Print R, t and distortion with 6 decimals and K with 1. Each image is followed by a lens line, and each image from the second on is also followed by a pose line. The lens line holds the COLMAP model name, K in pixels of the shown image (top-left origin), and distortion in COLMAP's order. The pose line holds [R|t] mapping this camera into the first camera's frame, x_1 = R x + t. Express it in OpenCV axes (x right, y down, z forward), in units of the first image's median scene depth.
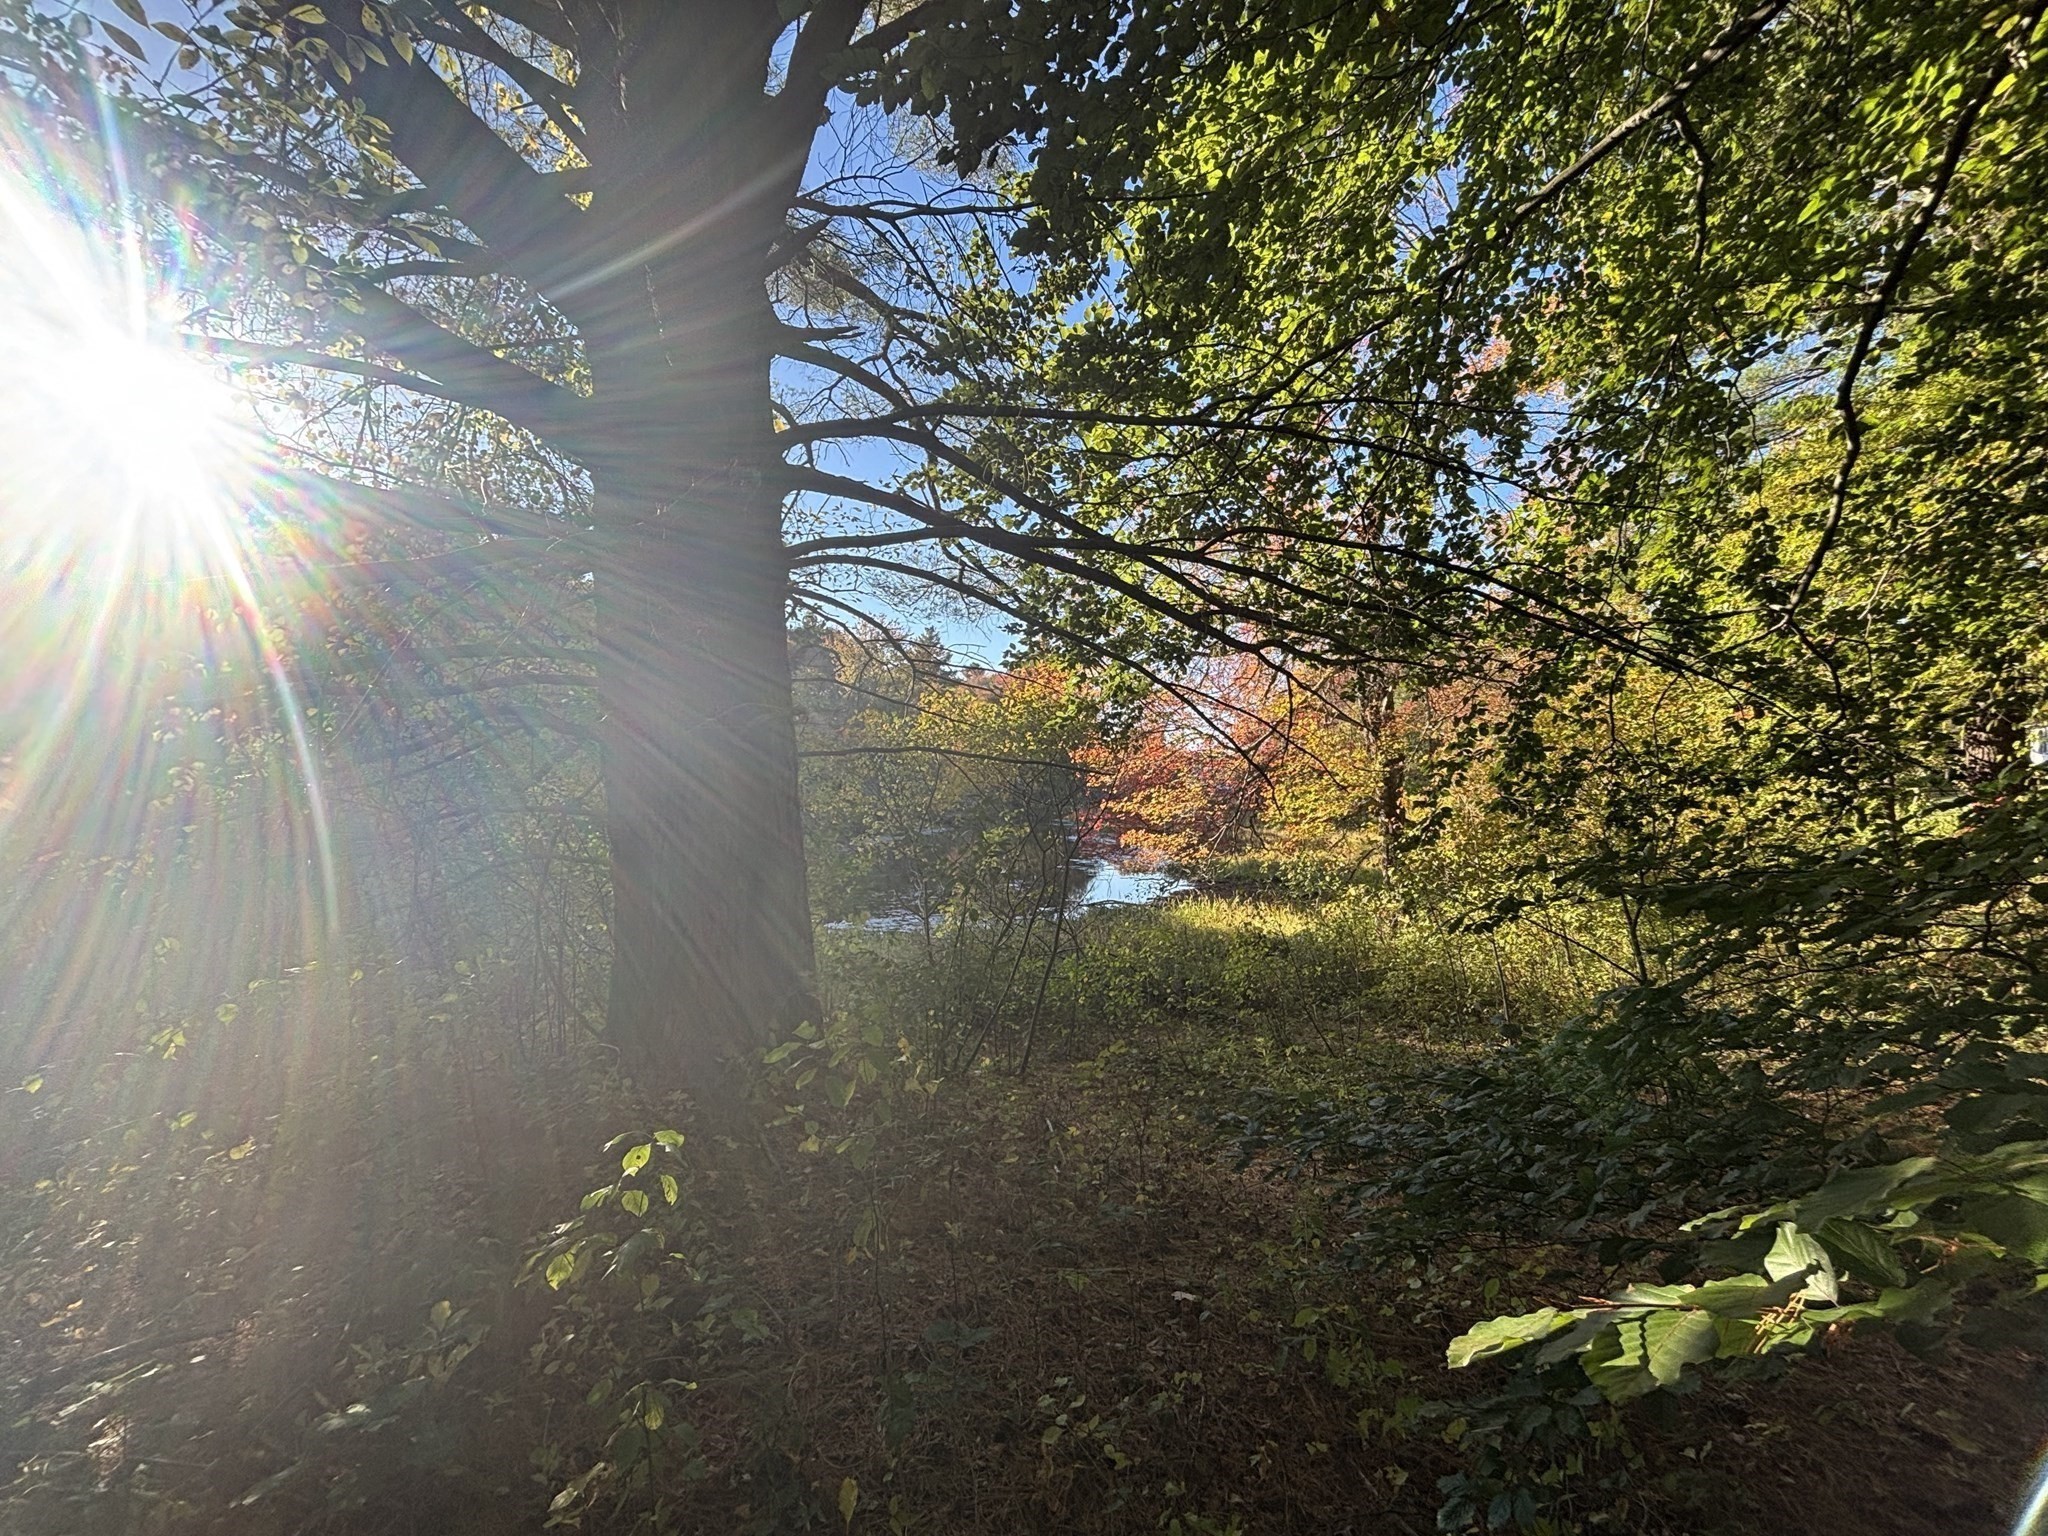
lens RADIAL K [[824.2, 0, 1012.7], [0, 824.2, 769.3], [0, 0, 1]] dist [0.000132, 0.000509]
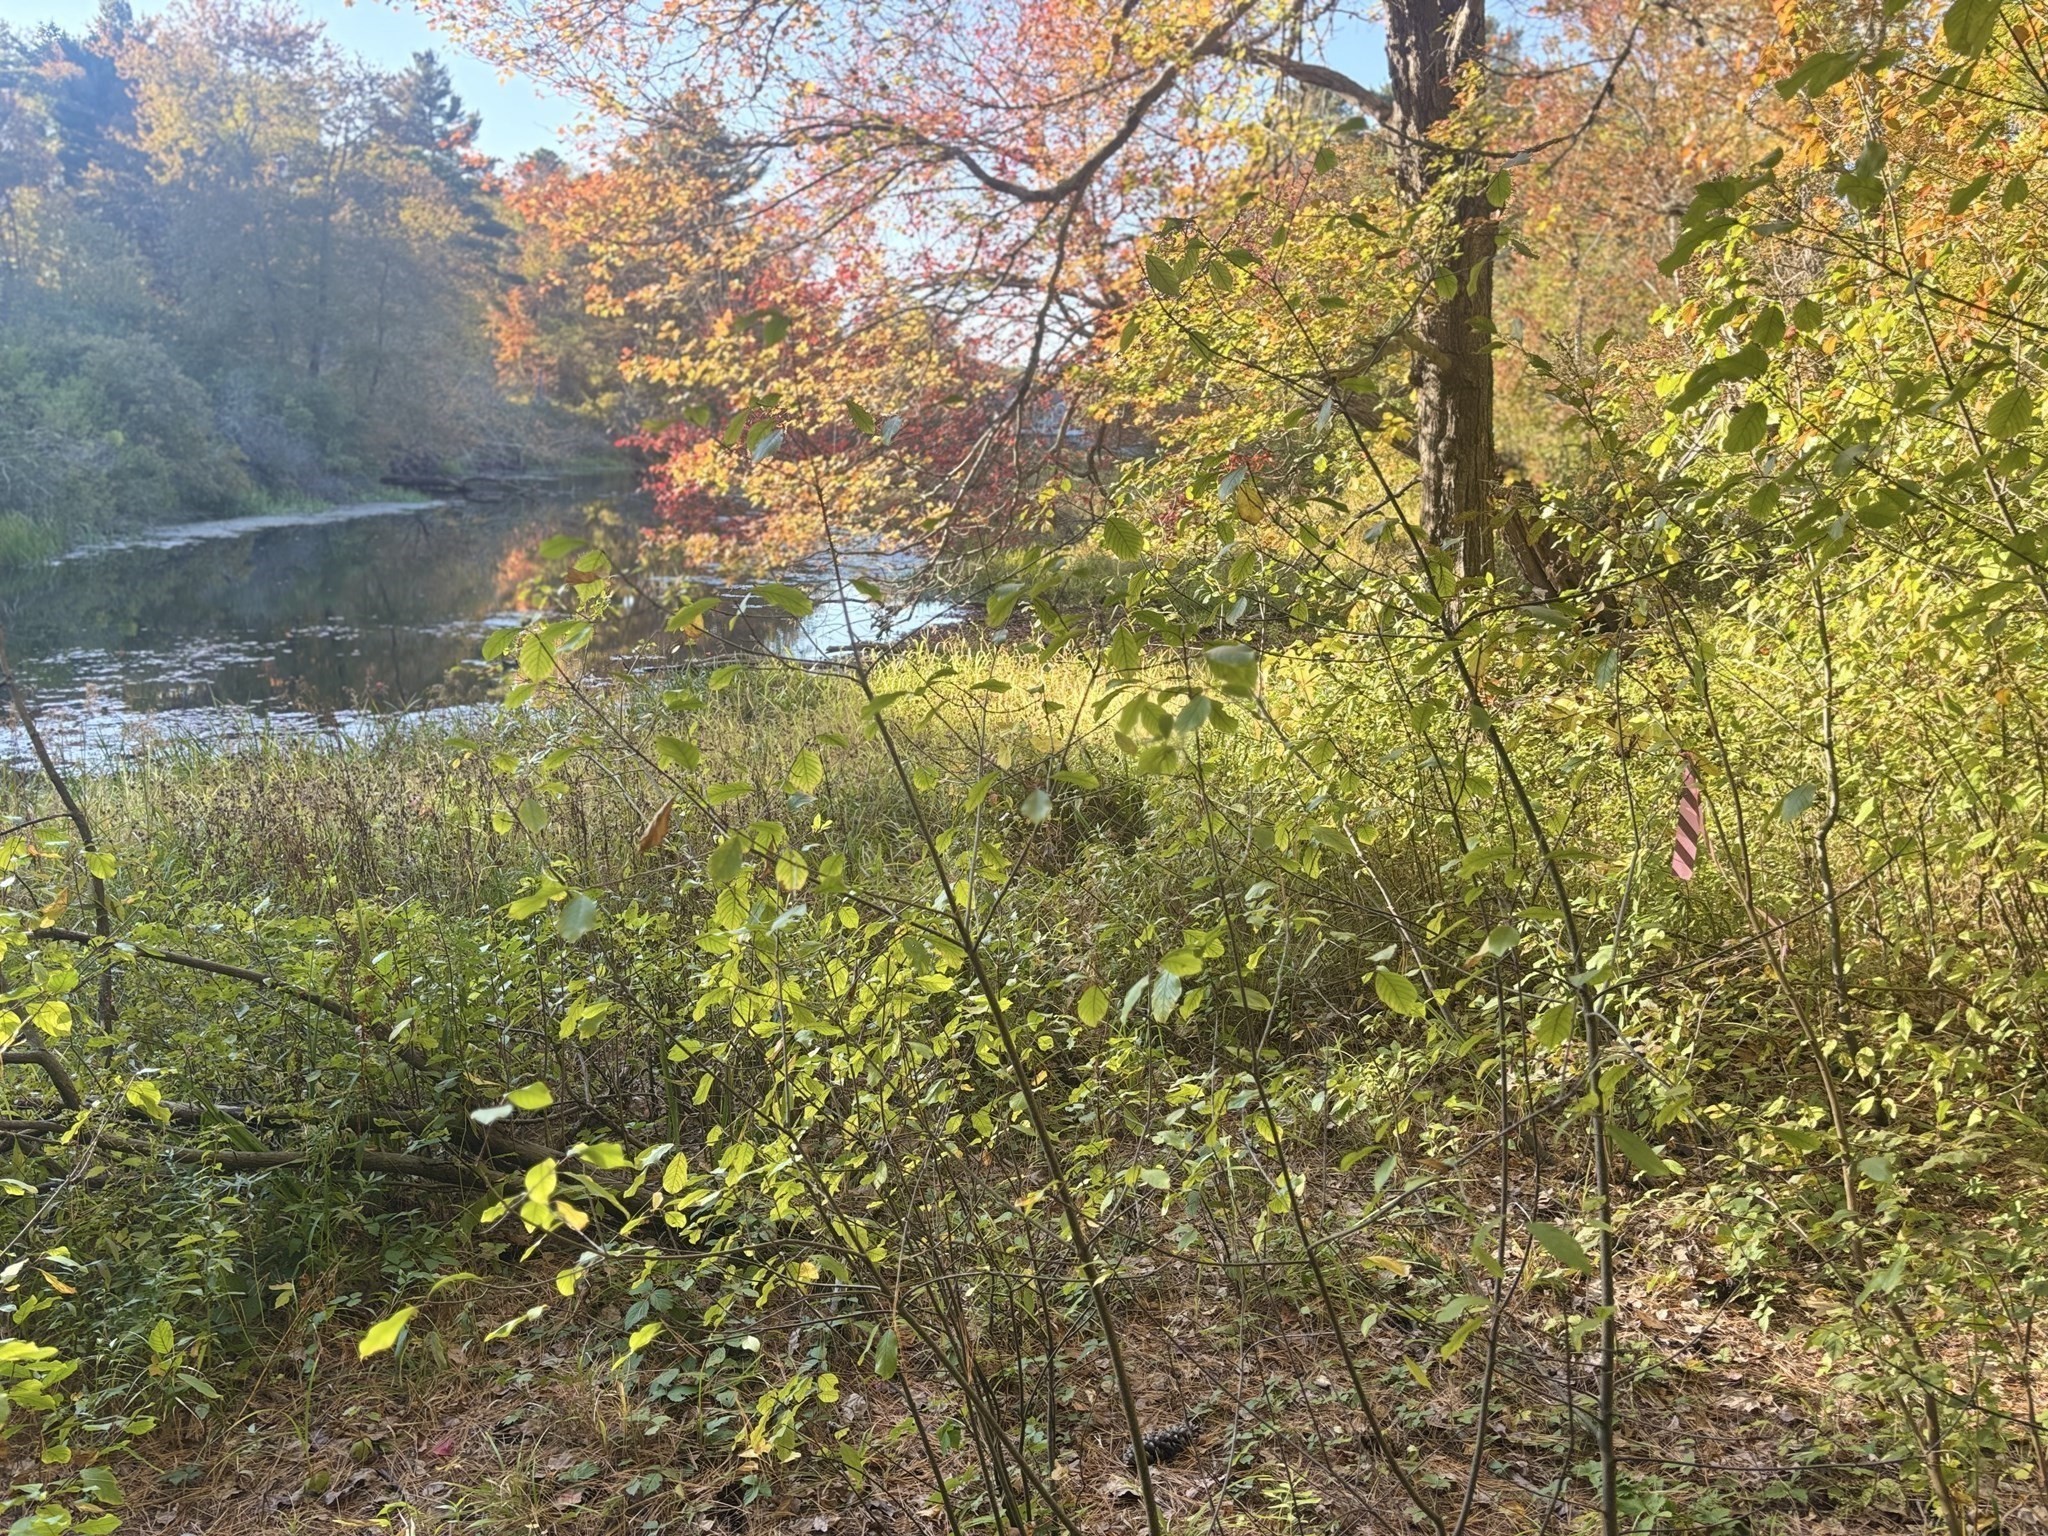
lens RADIAL K [[1572.3, 0, 1039.8], [0, 1572.3, 764.0], [0, 0, 1]] dist [0.054089, -0.060054]
pose [[0.972457, -0.041838, 0.229297, 0.437535], [-0.011316, 0.974124, 0.225730, 0.195507], [-0.232808, -0.222108, 0.946820, 1.223816]]
